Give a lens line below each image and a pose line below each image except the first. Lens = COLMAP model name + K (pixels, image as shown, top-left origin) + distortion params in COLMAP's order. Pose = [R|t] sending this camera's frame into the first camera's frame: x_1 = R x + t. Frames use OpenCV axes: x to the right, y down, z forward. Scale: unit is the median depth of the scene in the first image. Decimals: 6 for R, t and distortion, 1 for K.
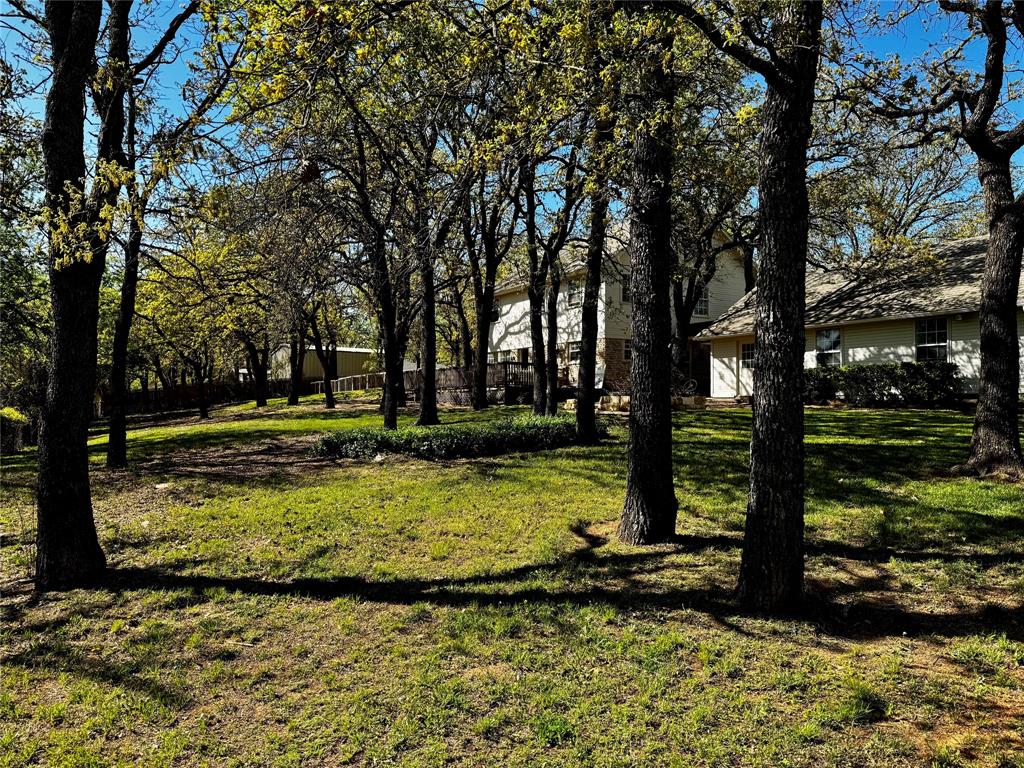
lens RADIAL K [[708.8, 0, 512.0], [0, 708.8, 384.0], [0, 0, 1]] dist [0.058775, -0.071620]
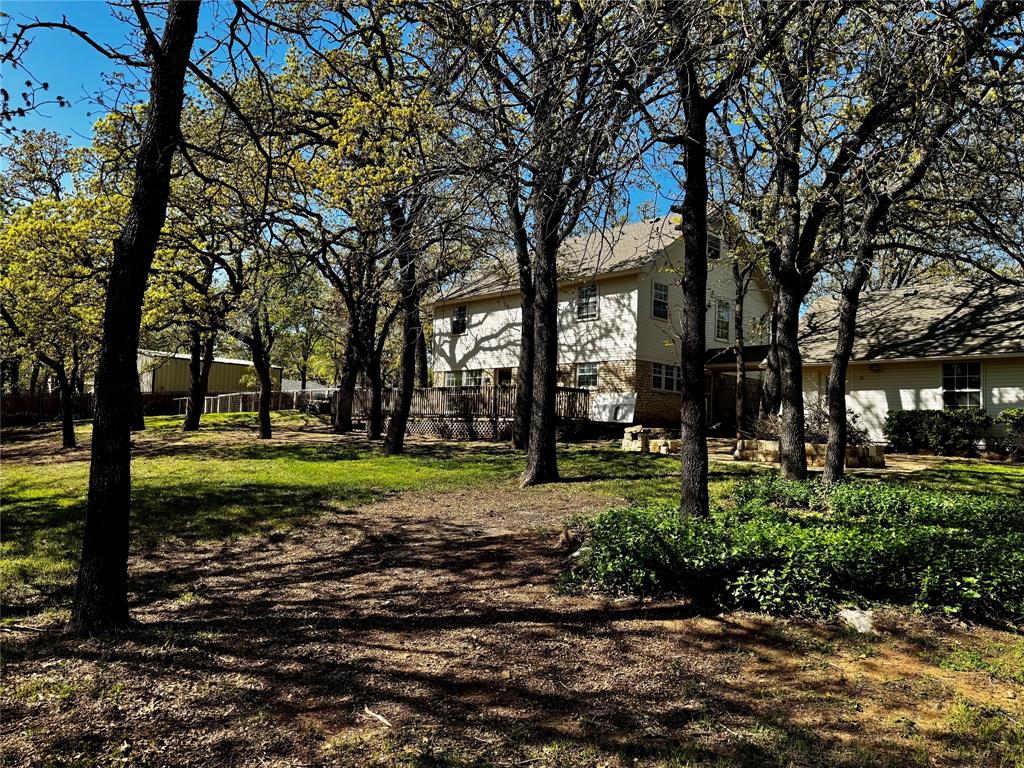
lens RADIAL K [[708.8, 0, 512.0], [0, 708.8, 384.0], [0, 0, 1]] dist [0.058775, -0.071620]
pose [[0.973293, 0.044124, 0.225287, -0.164006], [-0.036349, 0.998596, -0.038543, -0.001565], [-0.226672, 0.029325, 0.973530, 0.224535]]
